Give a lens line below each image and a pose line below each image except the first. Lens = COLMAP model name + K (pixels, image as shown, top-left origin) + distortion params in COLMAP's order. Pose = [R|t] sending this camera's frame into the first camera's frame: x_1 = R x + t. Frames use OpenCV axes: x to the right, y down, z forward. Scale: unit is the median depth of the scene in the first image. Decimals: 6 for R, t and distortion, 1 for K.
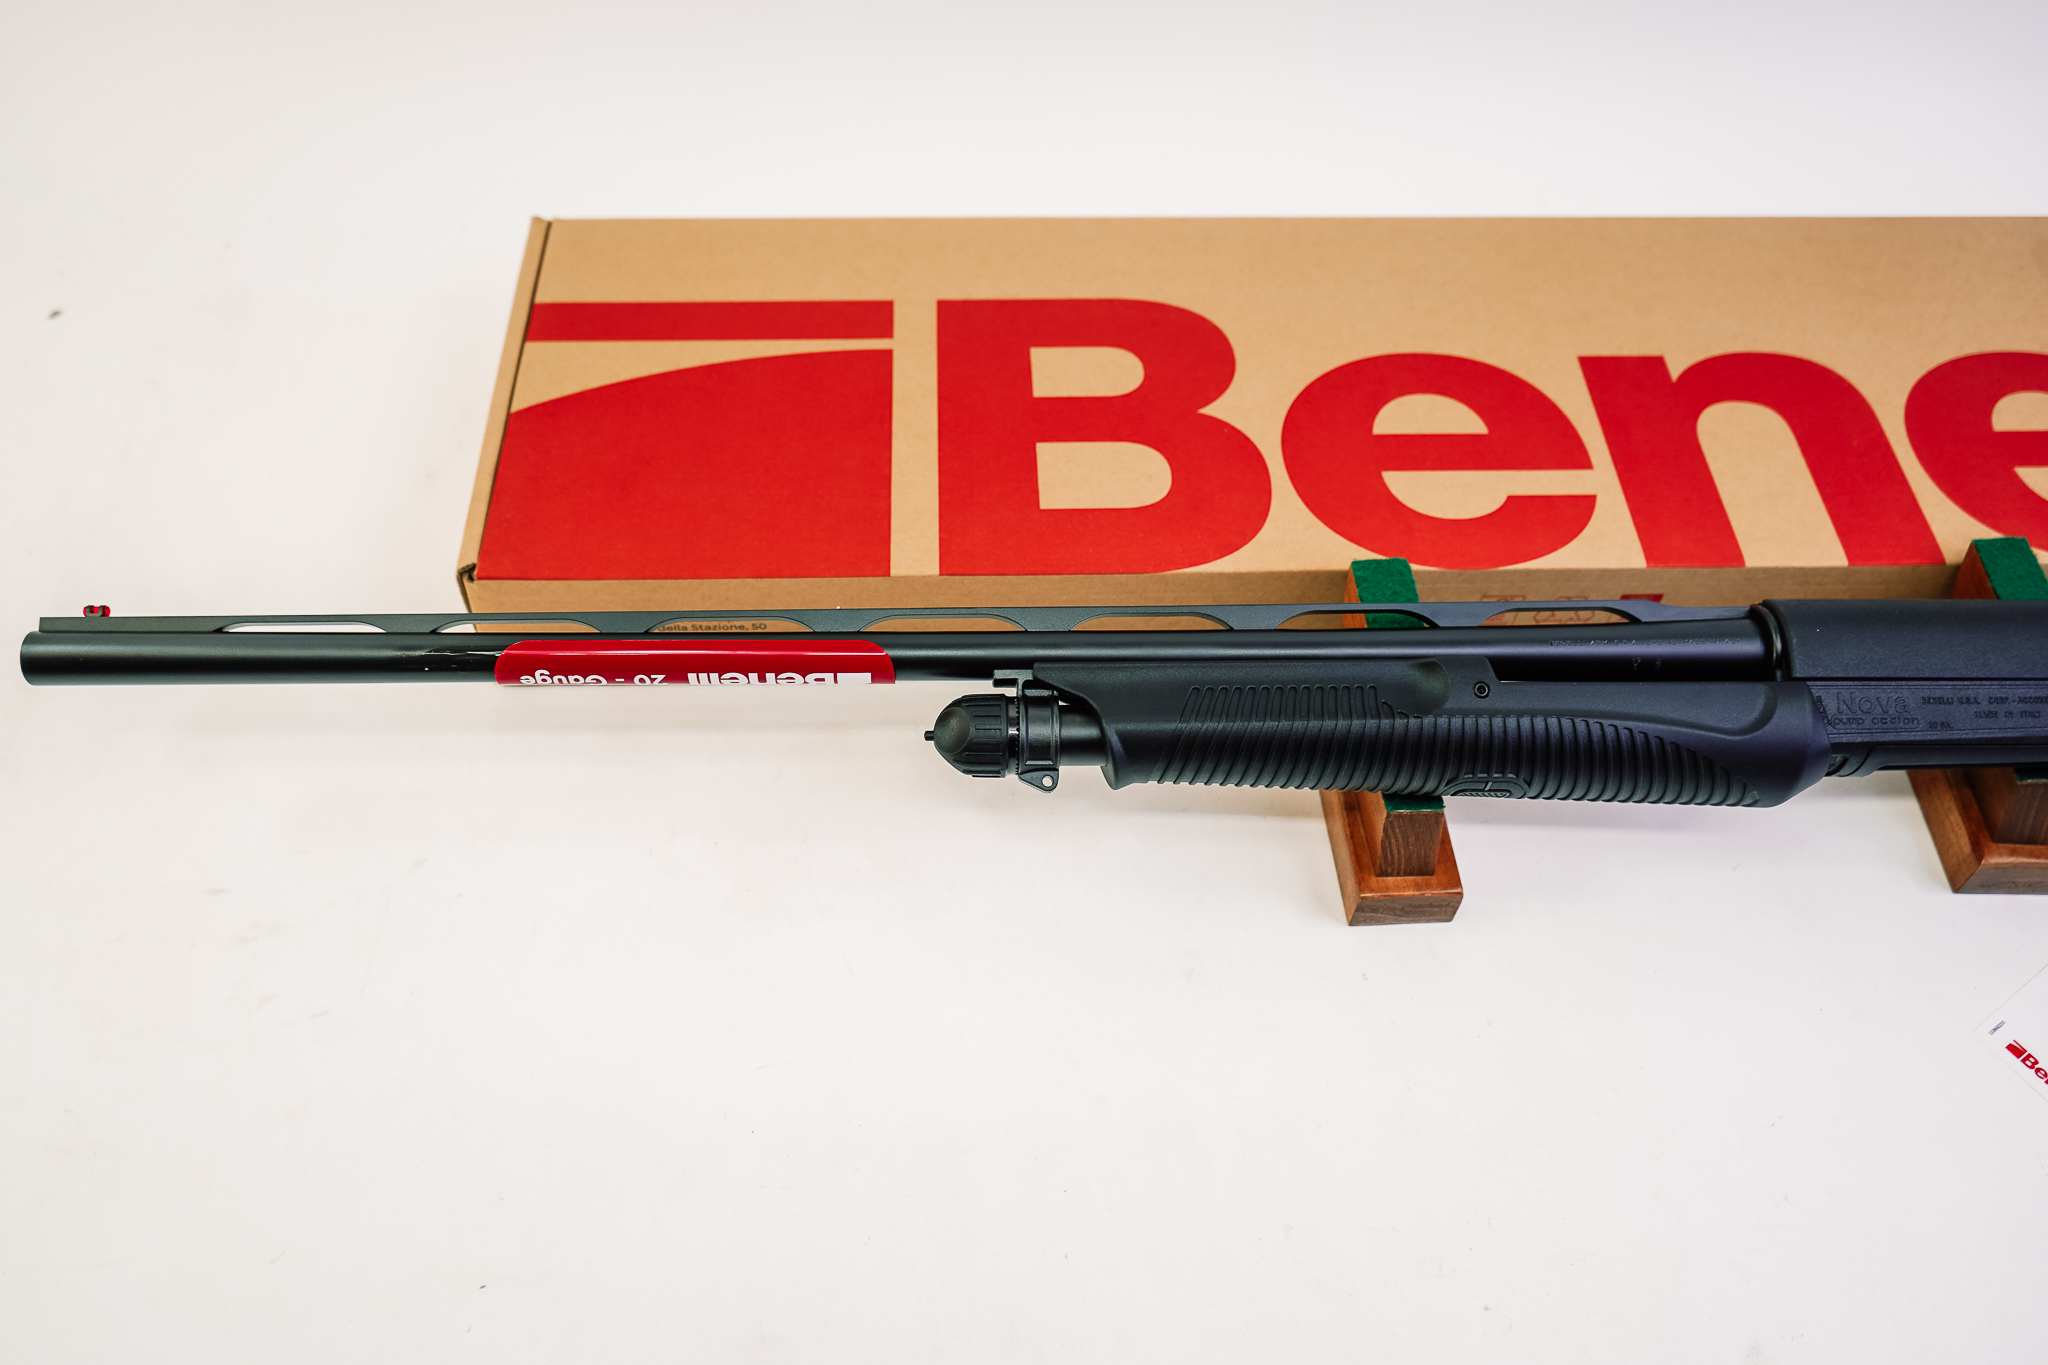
lens RADIAL K [[1623.7, 0, 1024.0], [0, 1623.7, 682.5], [0, 0, 1]] dist [-0.018838, 0.012895]
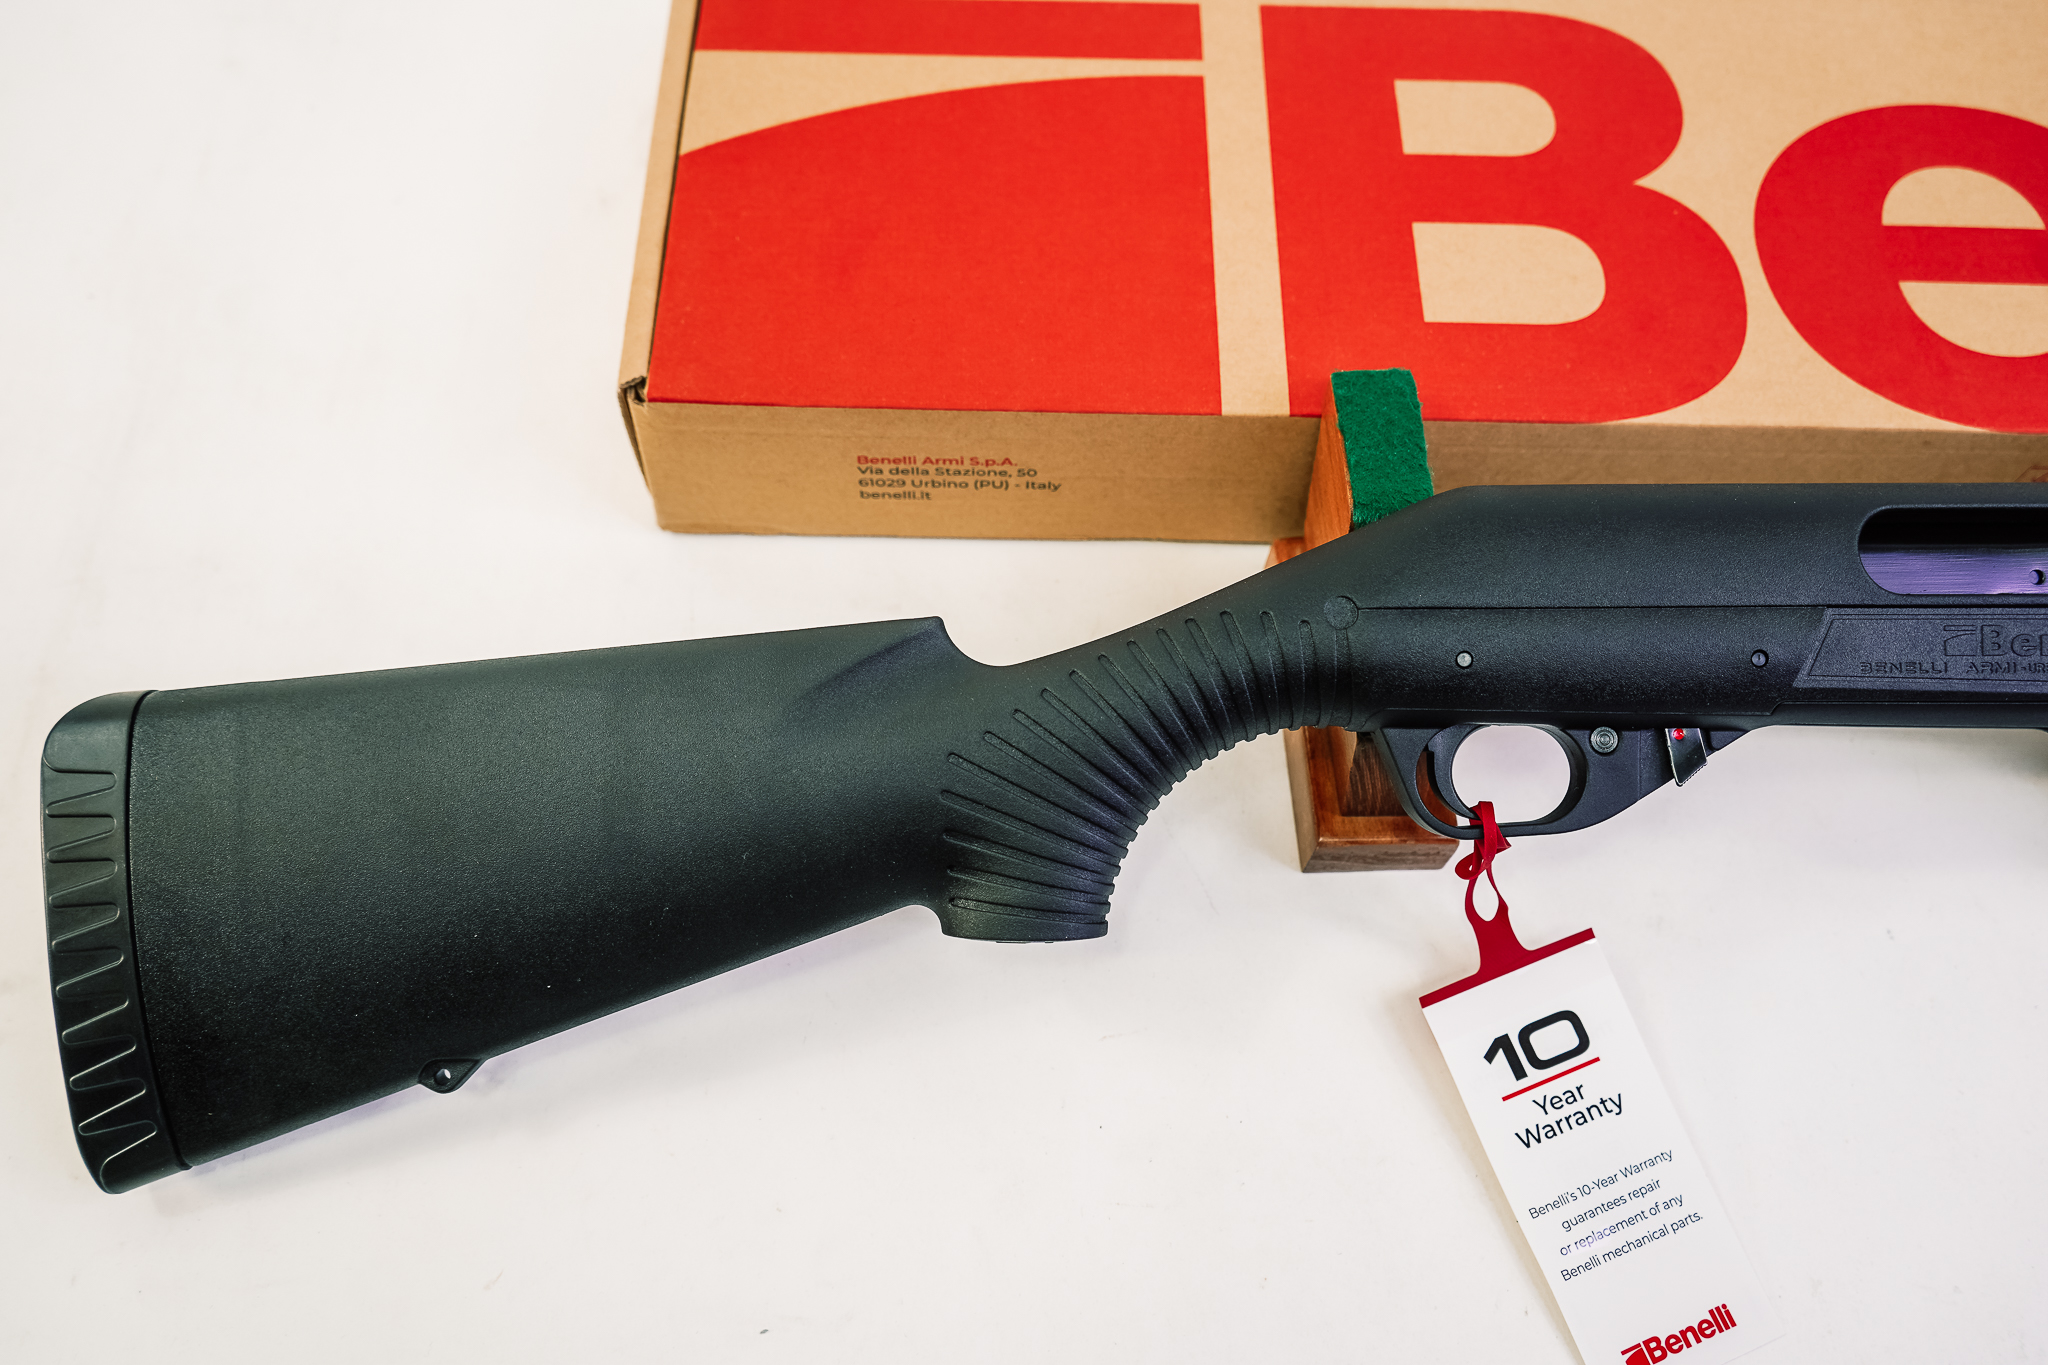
lens RADIAL K [[1623.7, 0, 1024.0], [0, 1623.7, 682.5], [0, 0, 1]] dist [-0.018838, 0.012895]
pose [[0.998783, 0.040491, -0.028150, -0.138264], [-0.034937, 0.983847, 0.175567, -0.069161], [0.034804, -0.174370, 0.984065, 0.262469]]
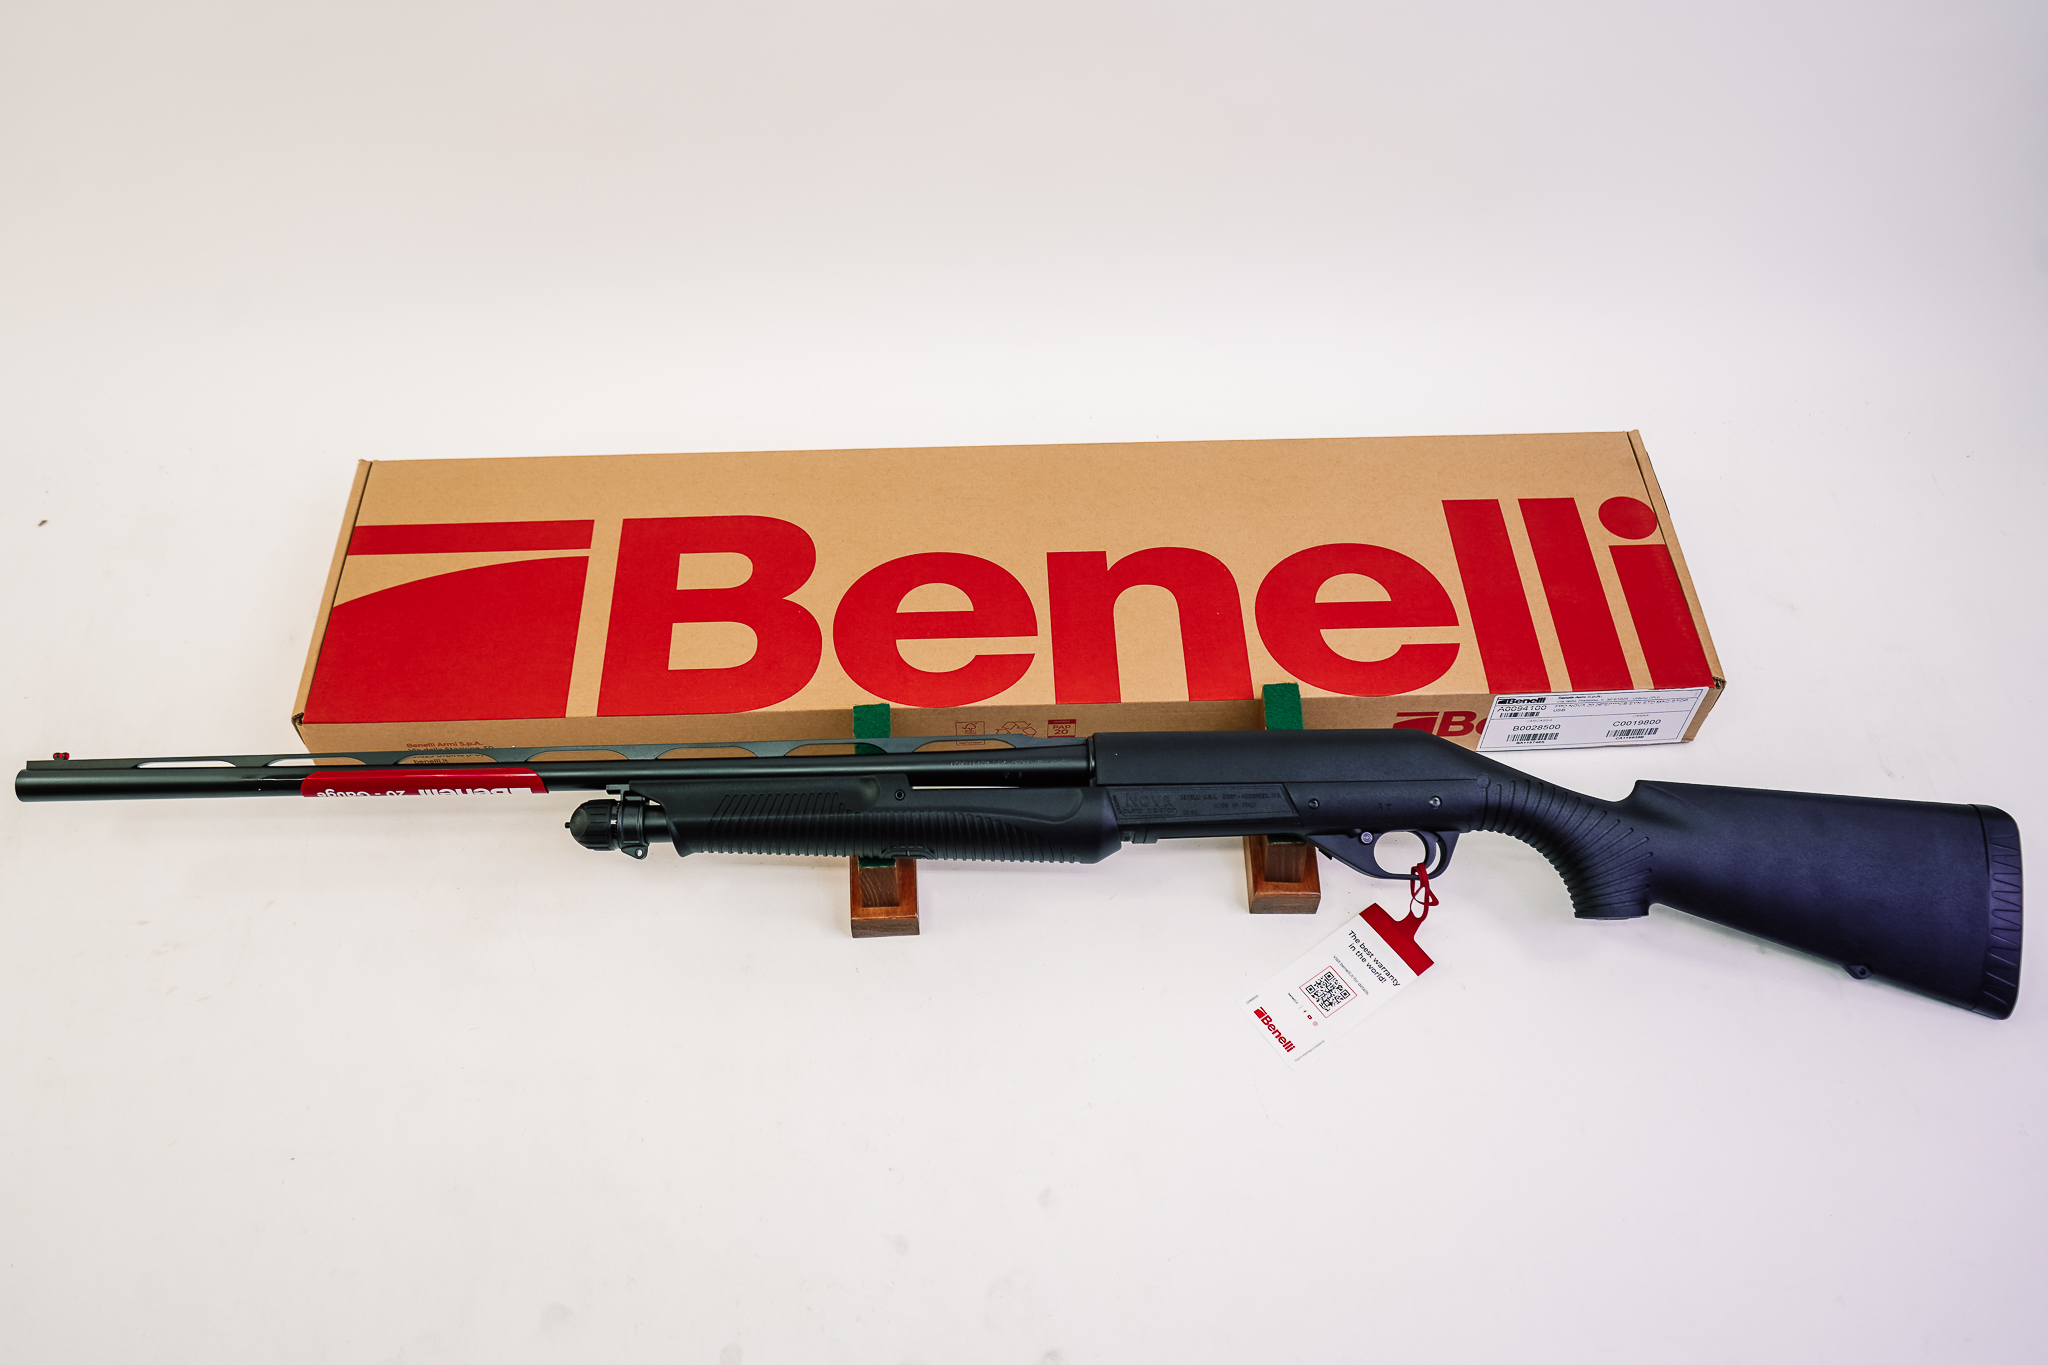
lens RADIAL K [[1623.7, 0, 1024.0], [0, 1623.7, 682.5], [0, 0, 1]] dist [-0.018838, 0.012895]
pose [[0.999801, -0.011720, -0.016158, 0.371425], [0.011892, 0.999874, 0.010558, -0.106188], [0.016032, -0.010748, 0.999814, -0.538127]]
